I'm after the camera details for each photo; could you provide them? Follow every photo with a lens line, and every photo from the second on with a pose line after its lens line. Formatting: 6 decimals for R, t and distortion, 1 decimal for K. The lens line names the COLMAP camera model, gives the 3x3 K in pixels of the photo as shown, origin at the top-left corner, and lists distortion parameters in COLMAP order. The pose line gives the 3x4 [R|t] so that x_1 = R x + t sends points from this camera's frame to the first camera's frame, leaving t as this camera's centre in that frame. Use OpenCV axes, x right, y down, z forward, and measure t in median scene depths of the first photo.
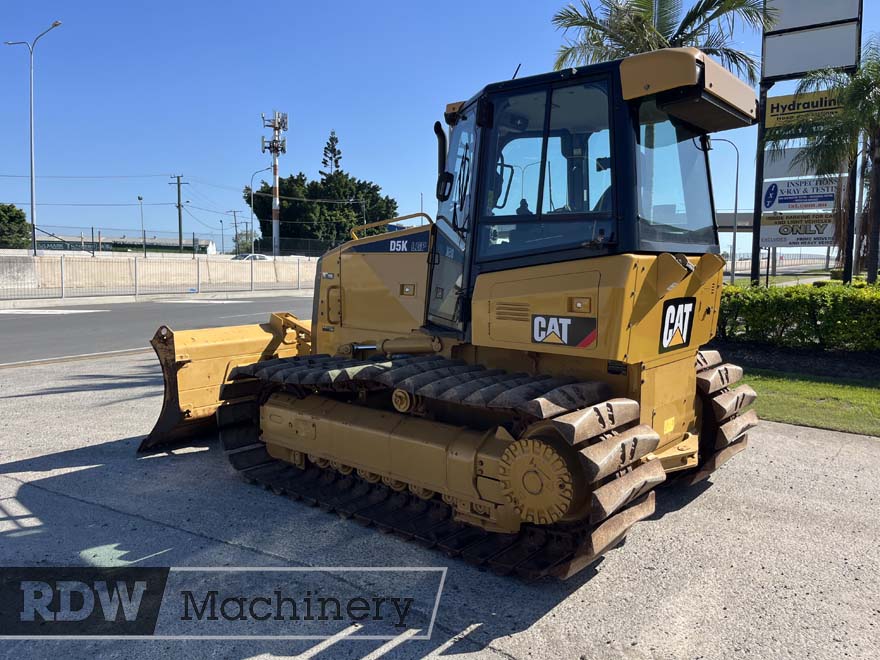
lens RADIAL K [[671.4, 0, 444.5], [0, 671.4, 327.0], [0, 0, 1]] dist [0.026606, 0.002000]
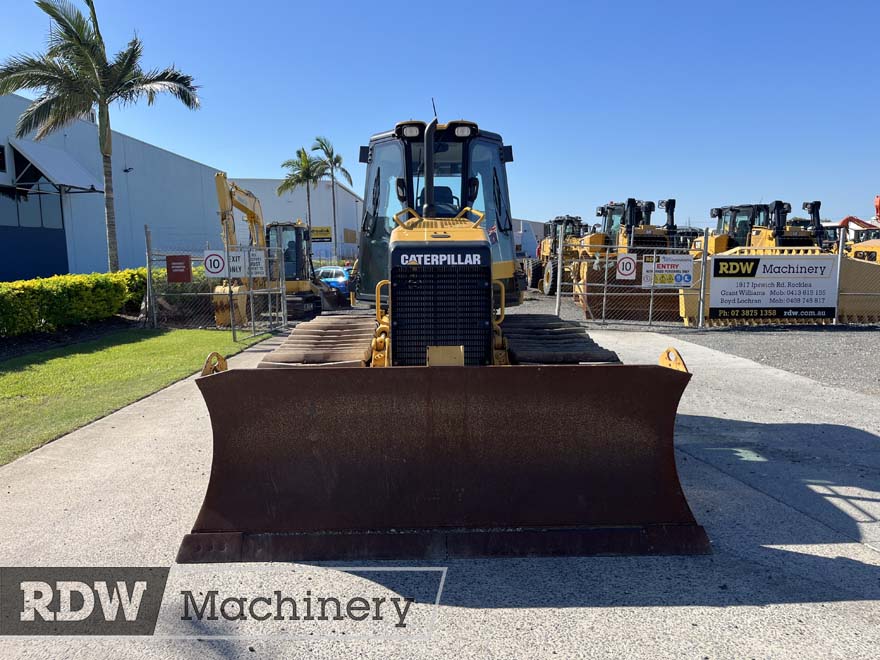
lens RADIAL K [[665.4, 0, 440.0], [0, 665.4, 330.0], [0, 0, 1]] dist [0.073604, -0.109558]
pose [[-0.647092, -0.083856, 0.757786, -1.017560], [0.077940, 0.981450, 0.175162, -0.200582], [-0.758418, 0.172408, -0.628553, 2.107605]]
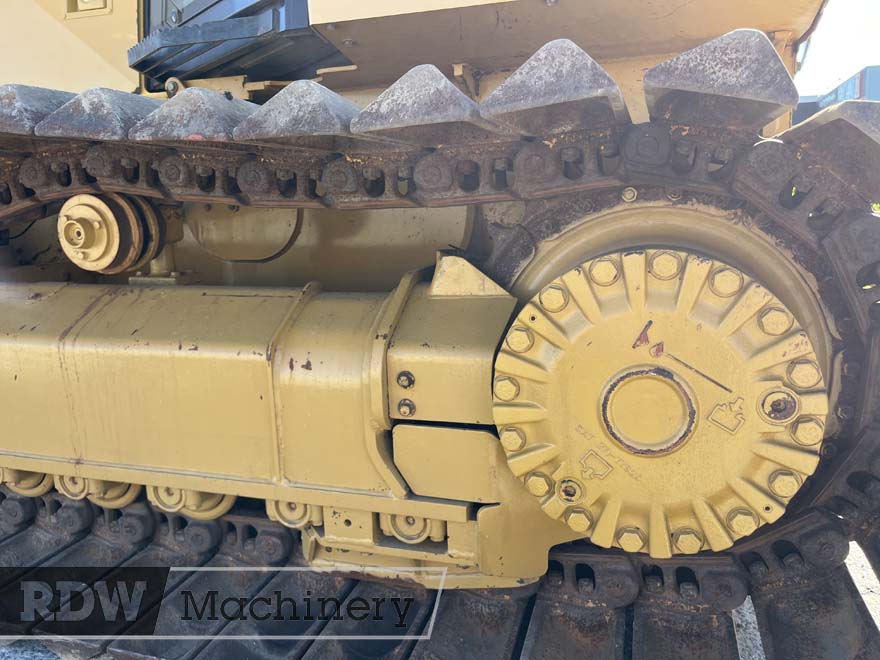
lens RADIAL K [[665.4, 0, 440.0], [0, 665.4, 330.0], [0, 0, 1]] dist [0.073604, -0.109558]
pose [[0.926592, -0.110739, 0.359395, -0.030763], [0.077110, 0.991303, 0.106641, 0.136686], [-0.368079, -0.071099, 0.927072, 0.656766]]
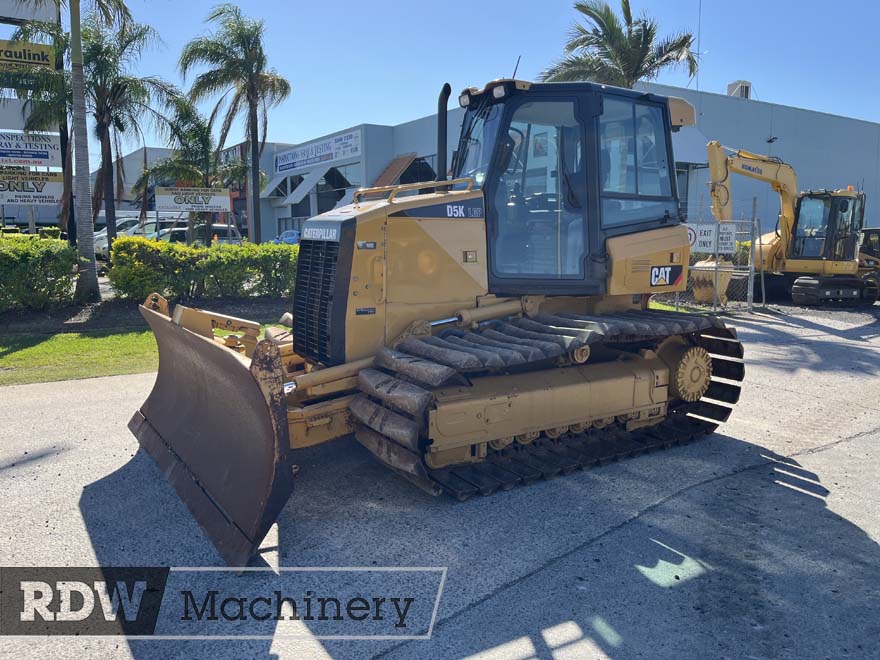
lens RADIAL K [[665.4, 0, 440.0], [0, 665.4, 330.0], [0, 0, 1]] dist [0.073604, -0.109558]
pose [[0.290401, -0.147208, 0.945514, -1.219711], [0.083510, 0.988225, 0.128209, -0.094498], [-0.953254, 0.041728, 0.299275, 0.912117]]
